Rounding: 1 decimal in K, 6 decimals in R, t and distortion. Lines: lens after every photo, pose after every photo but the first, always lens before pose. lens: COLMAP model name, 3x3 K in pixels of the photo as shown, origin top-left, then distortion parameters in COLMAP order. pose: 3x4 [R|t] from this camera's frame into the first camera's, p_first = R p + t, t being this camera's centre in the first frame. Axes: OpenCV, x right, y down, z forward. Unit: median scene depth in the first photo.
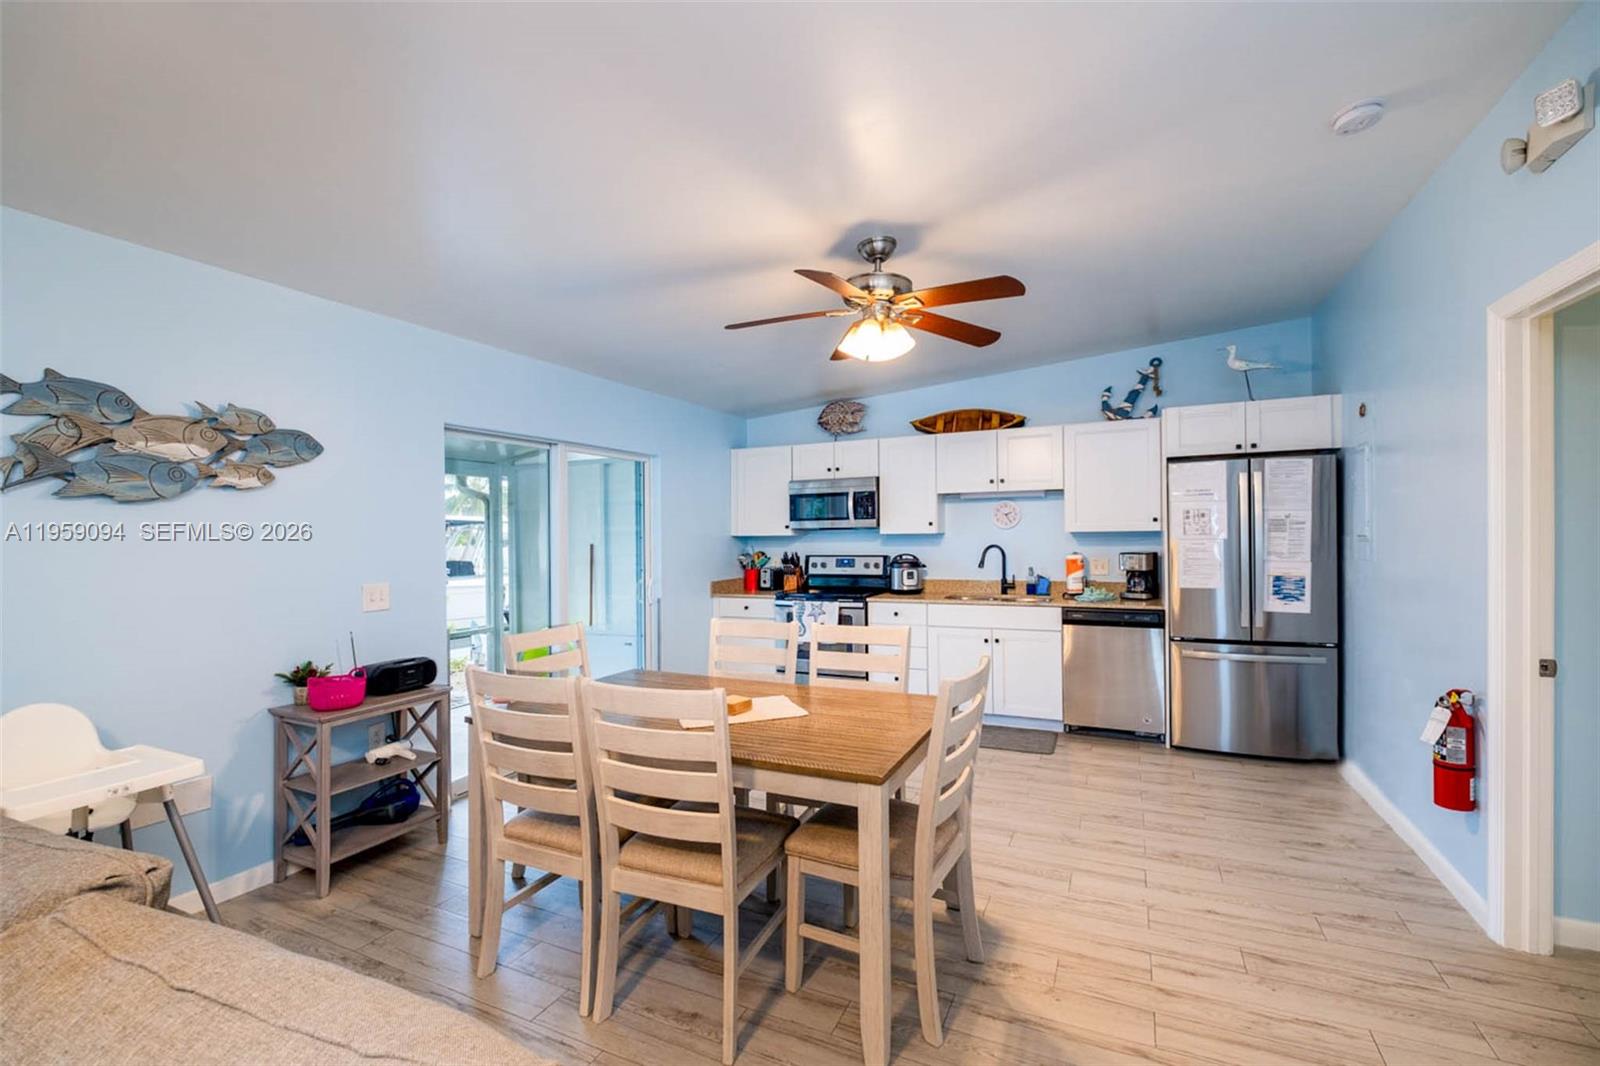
lens RADIAL K [[691.4, 0, 802.0], [0, 691.4, 539.0], [0, 0, 1]] dist [-0.002459, -0.000459]
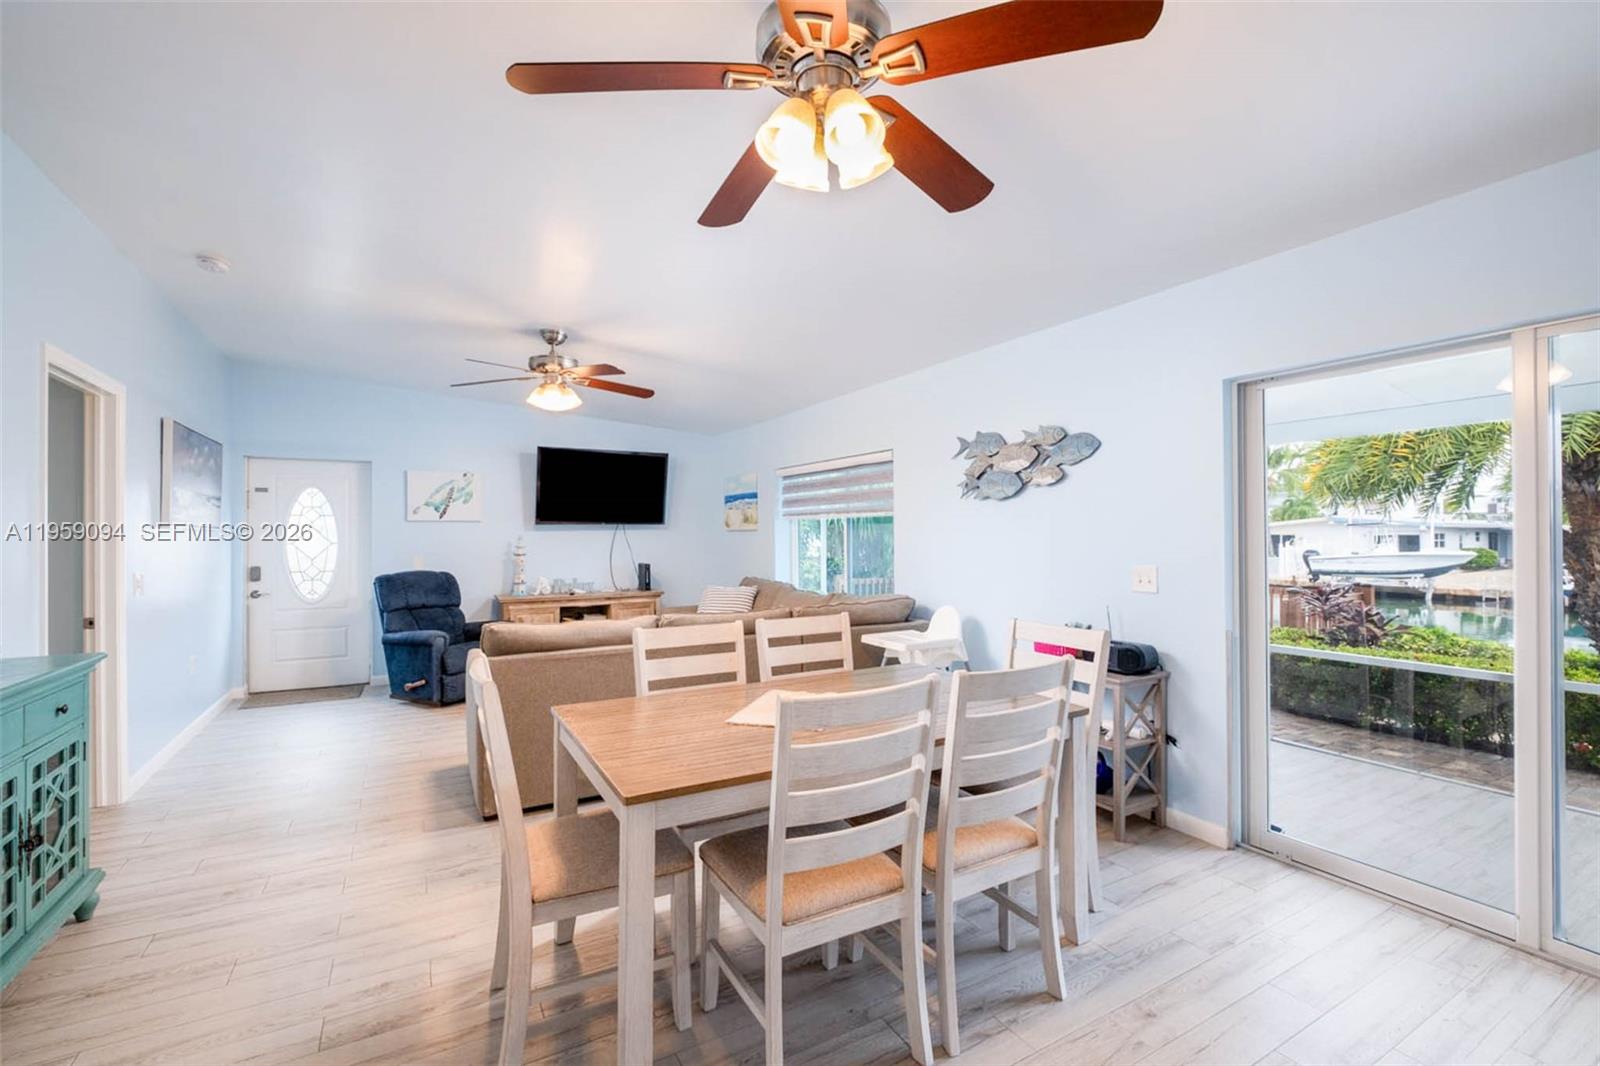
lens RADIAL K [[696.2, 0, 802.4], [0, 696.2, 528.7], [0, 0, 1]] dist [-0.003272, -0.000494]
pose [[-0.578932, 0.012103, -0.815286, 0.310949], [0.006982, 0.999927, 0.009887, -0.002509], [0.815346, 0.000032, -0.578974, 0.735791]]
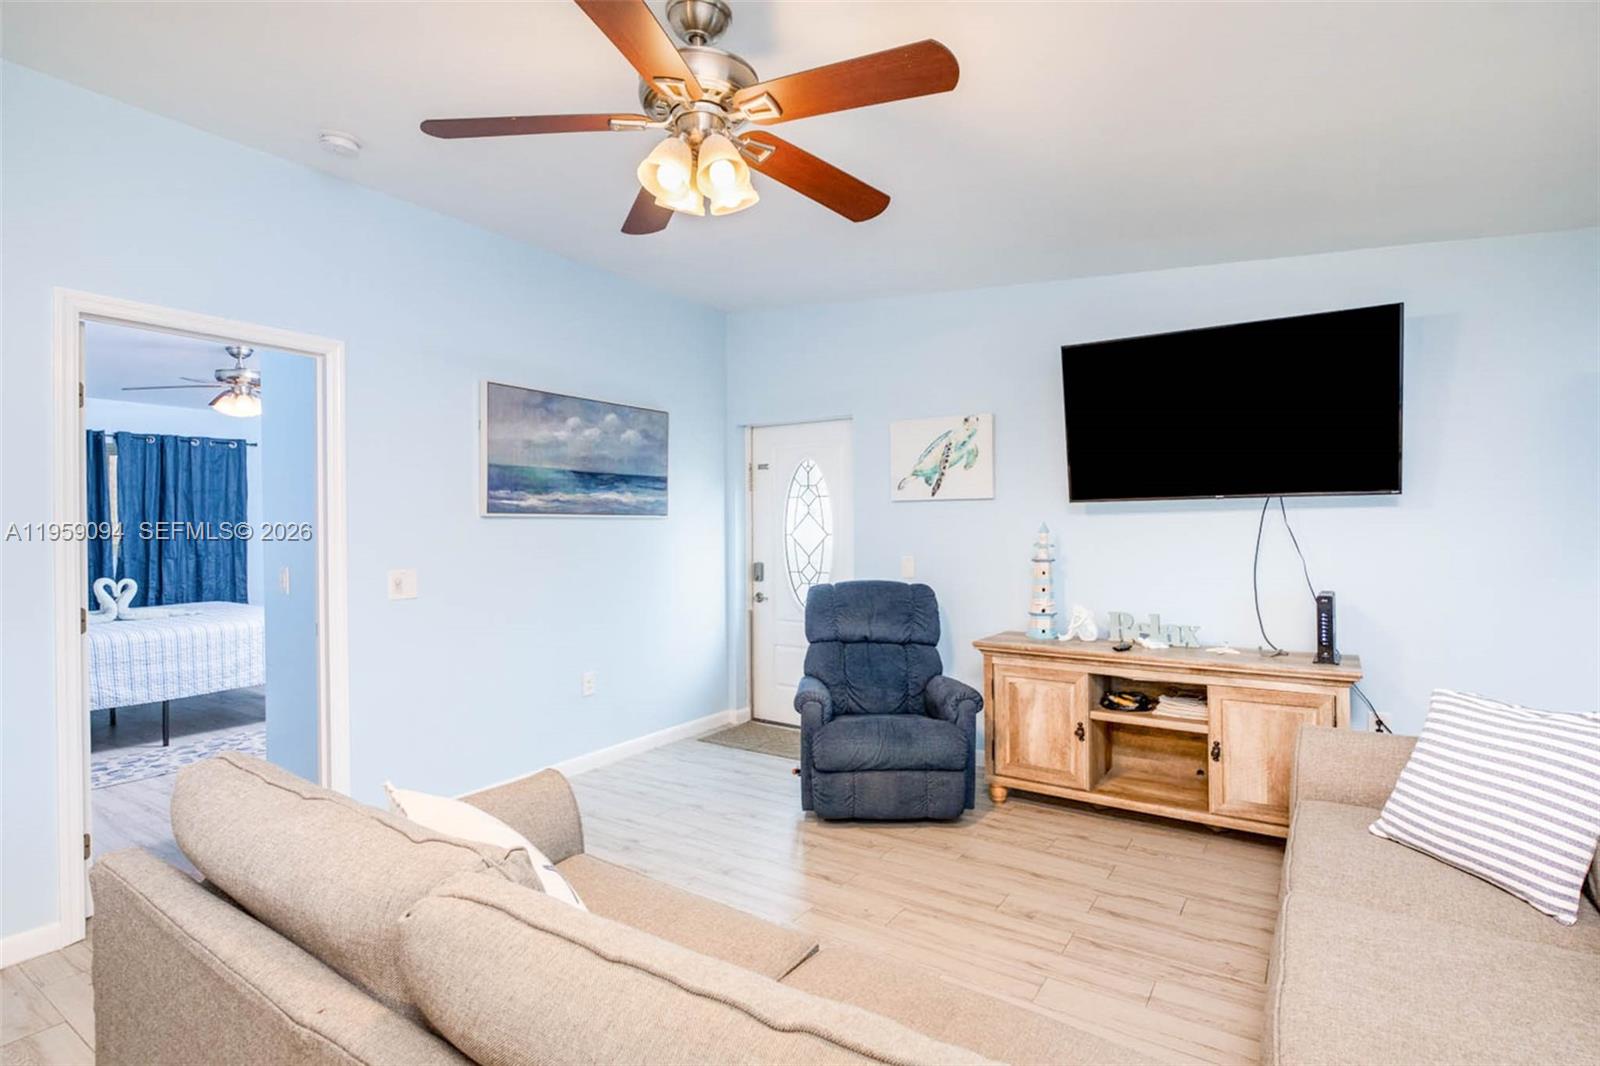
lens RADIAL K [[791.0, 0, 800.0], [0, 791.0, 533.0], [0, 0, 1]] dist [-0.000110, -0.006599]
pose [[-0.987861, 0.020288, 0.154008, -0.308639], [0.022664, 0.999649, 0.013690, 0.012154], [-0.153676, 0.017014, -0.987975, 0.366925]]
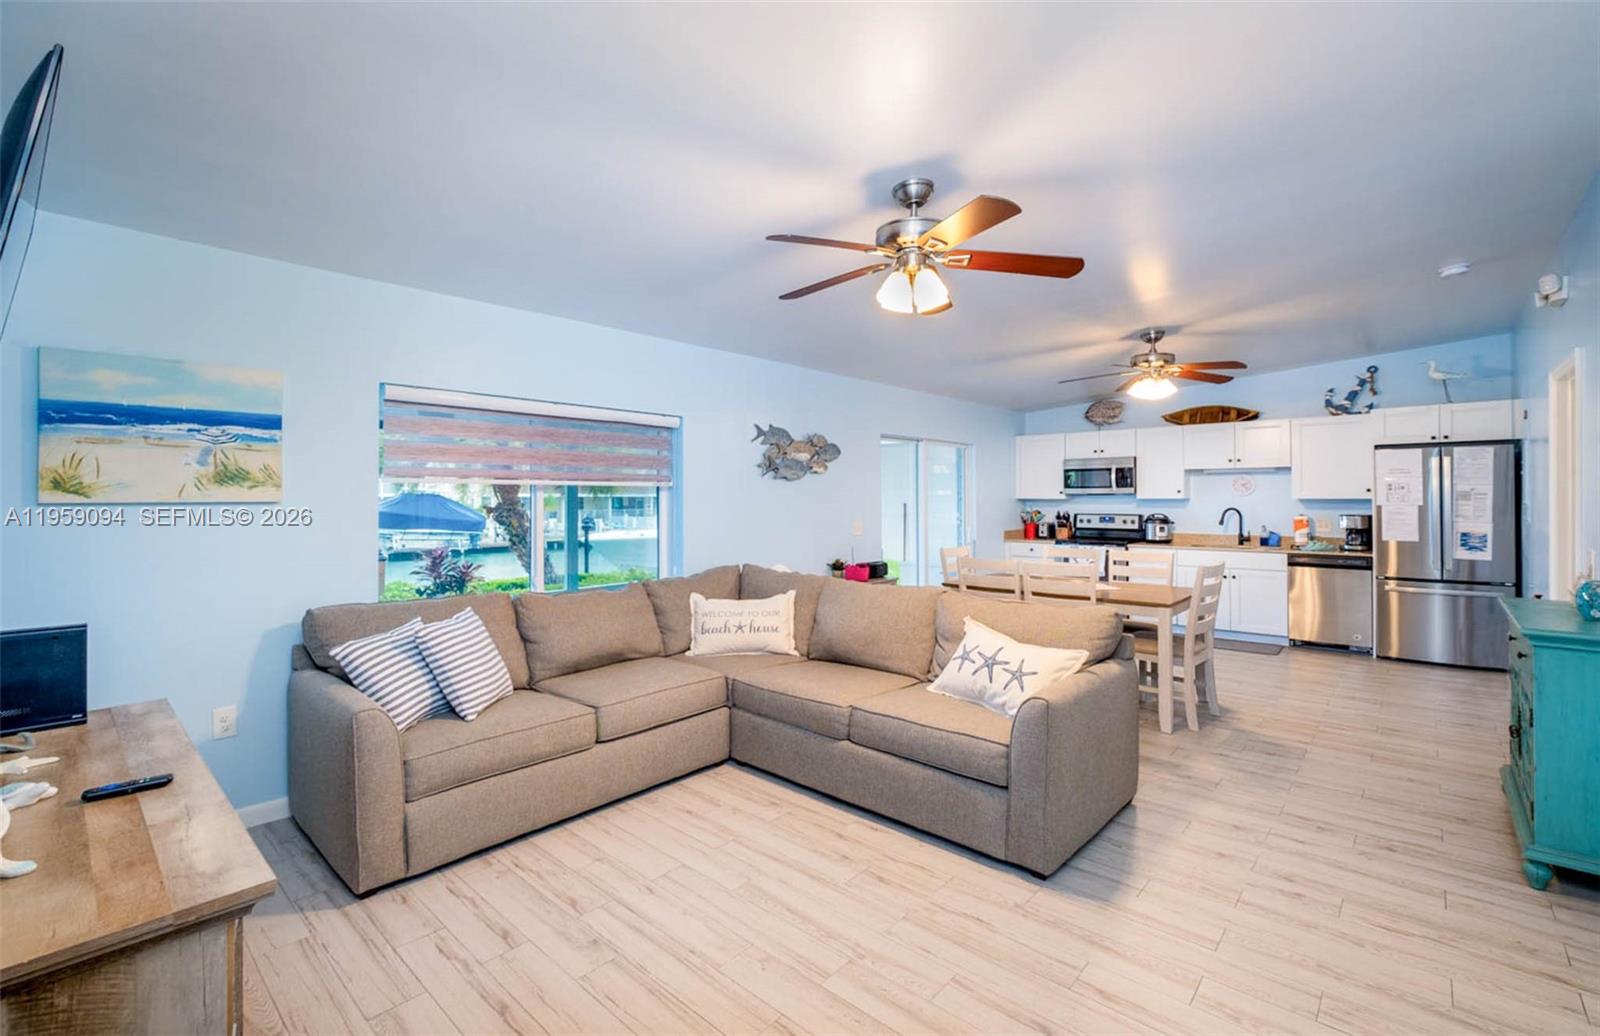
lens RADIAL K [[691.4, 0, 802.1], [0, 691.4, 488.1], [0, 0, 1]] dist [0.016401, -0.017504]
pose [[0.957751, 0.007638, -0.287496, -0.134234], [-0.013266, 0.999756, -0.017634, 0.005245], [0.287291, 0.020703, 0.957619, -0.531321]]
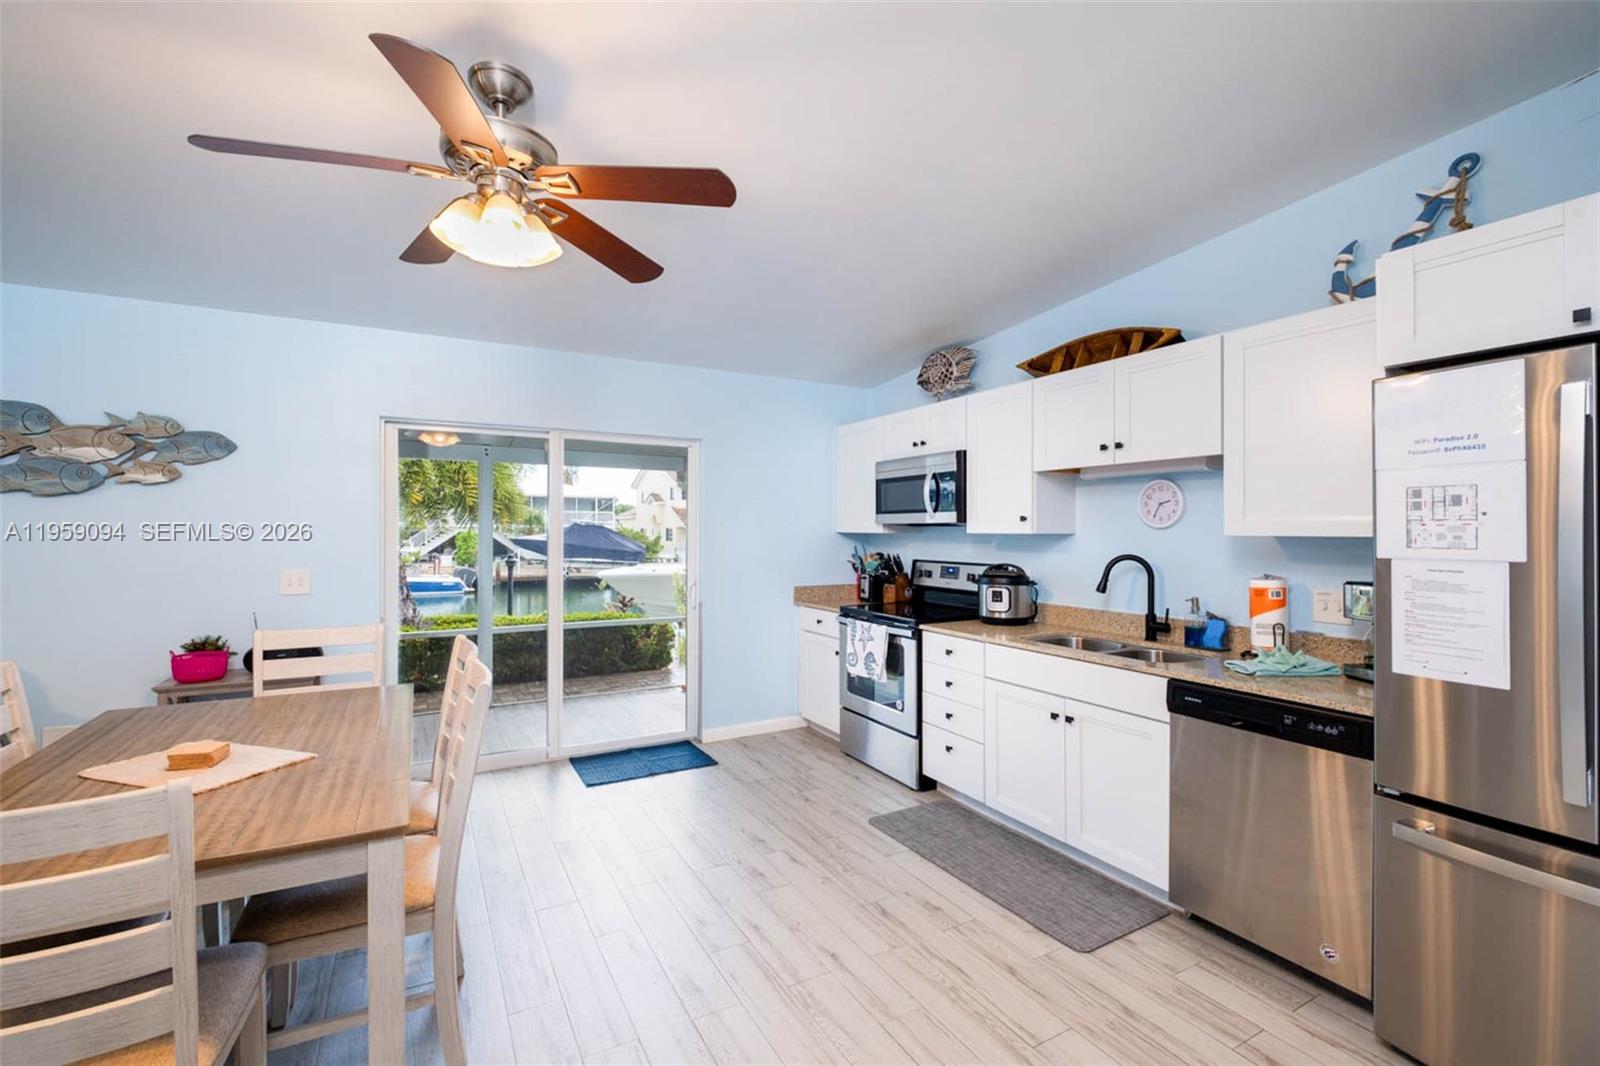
lens RADIAL K [[696.2, 0, 802.4], [0, 696.2, 528.7], [0, 0, 1]] dist [-0.003272, -0.000494]
pose [[0.812365, 0.014452, -0.582971, 0.406356], [-0.018368, 0.999831, -0.000810, -0.008431], [0.582861, 0.011366, 0.812493, 0.361249]]
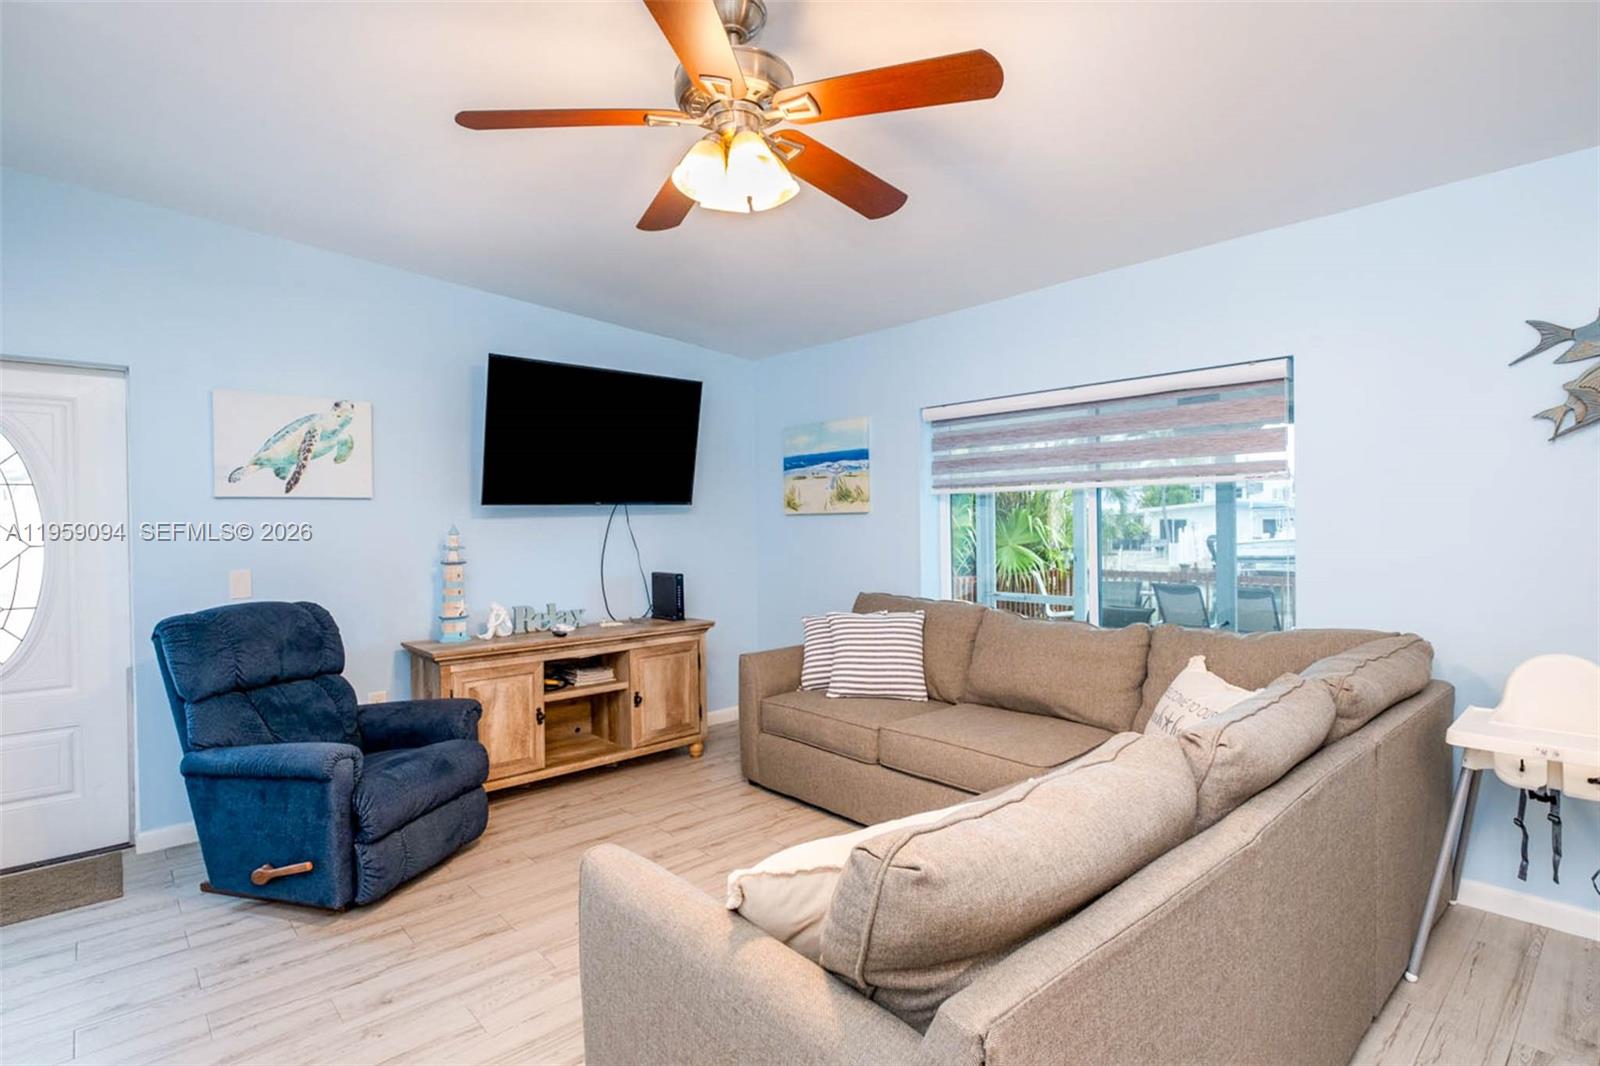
lens RADIAL K [[791.0, 0, 800.0], [0, 791.0, 533.0], [0, 0, 1]] dist [-0.000110, -0.006599]
pose [[-0.384010, 0.033966, -0.922704, 0.138538], [0.012648, 0.999423, 0.031527, 0.006295], [0.923242, 0.000436, -0.384218, 0.172323]]
